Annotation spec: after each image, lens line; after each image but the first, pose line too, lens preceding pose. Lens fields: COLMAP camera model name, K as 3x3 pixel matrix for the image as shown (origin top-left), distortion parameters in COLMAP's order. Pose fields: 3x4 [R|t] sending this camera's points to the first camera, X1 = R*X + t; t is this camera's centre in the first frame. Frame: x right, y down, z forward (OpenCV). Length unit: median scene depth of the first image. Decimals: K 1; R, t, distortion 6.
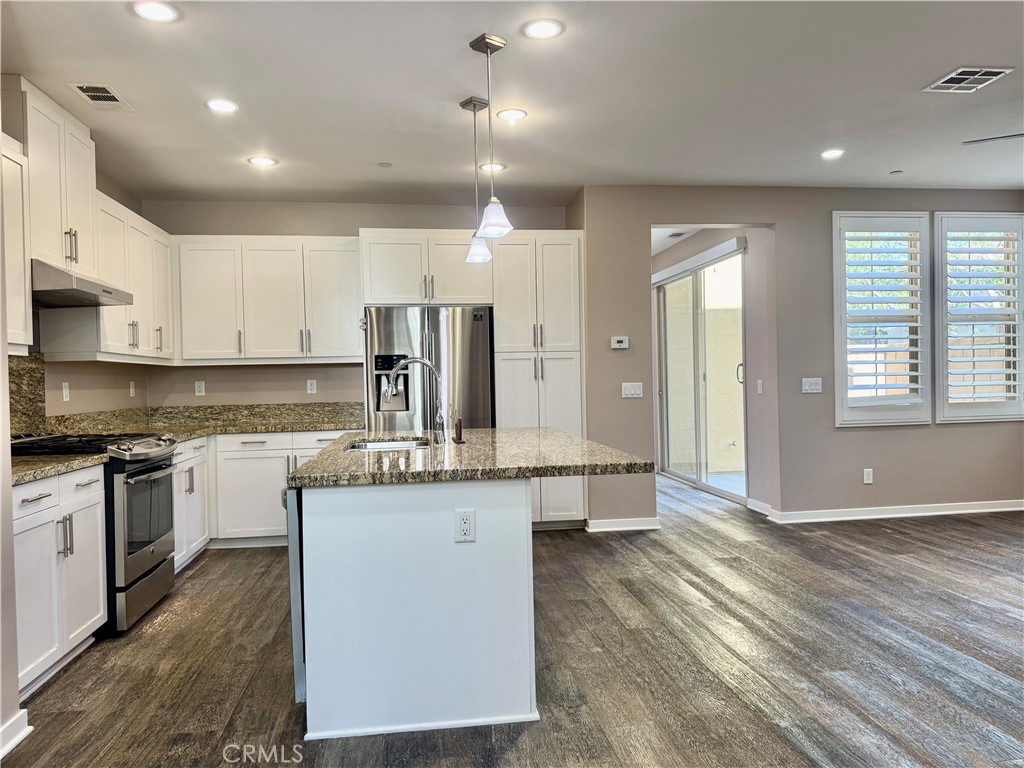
lens RADIAL K [[723.1, 0, 512.0], [0, 723.1, 384.0], [0, 0, 1]] dist [0.083166, -0.121624]
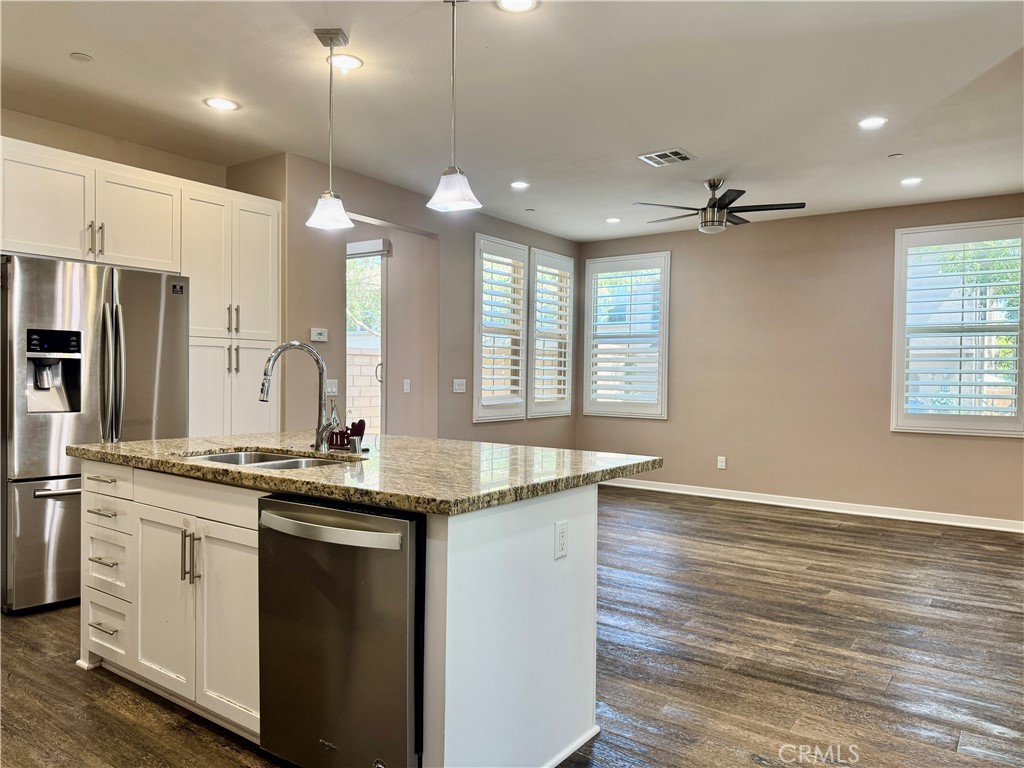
lens RADIAL K [[723.1, 0, 512.0], [0, 723.1, 384.0], [0, 0, 1]] dist [0.083166, -0.121624]
pose [[0.683578, 0.021474, 0.729561, -0.351032], [-0.023152, 0.999702, -0.007732, 0.005880], [-0.729510, -0.011606, 0.683872, 0.200874]]
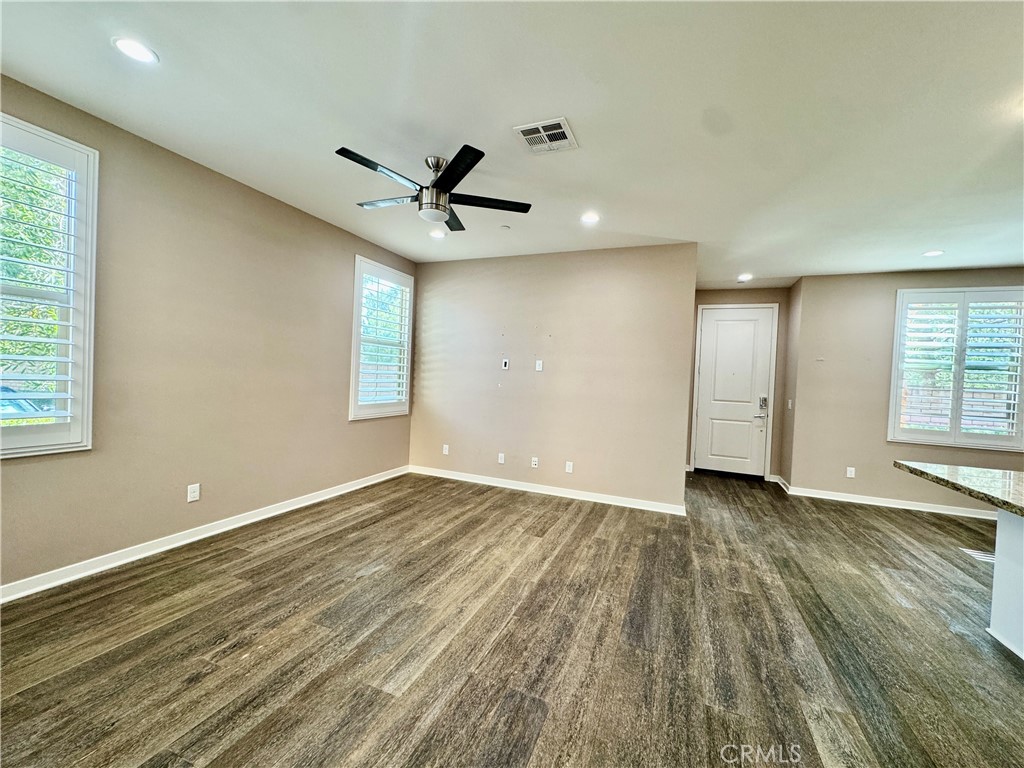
lens RADIAL K [[407.9, 0, 512.0], [0, 407.9, 384.0], [0, 0, 1]] dist [0.000811, -0.000087]
pose [[-0.867539, -0.024022, 0.496789, 0.234757], [-0.020666, 0.999711, 0.012251, -0.027809], [-0.496940, 0.000361, -0.867785, 1.058182]]
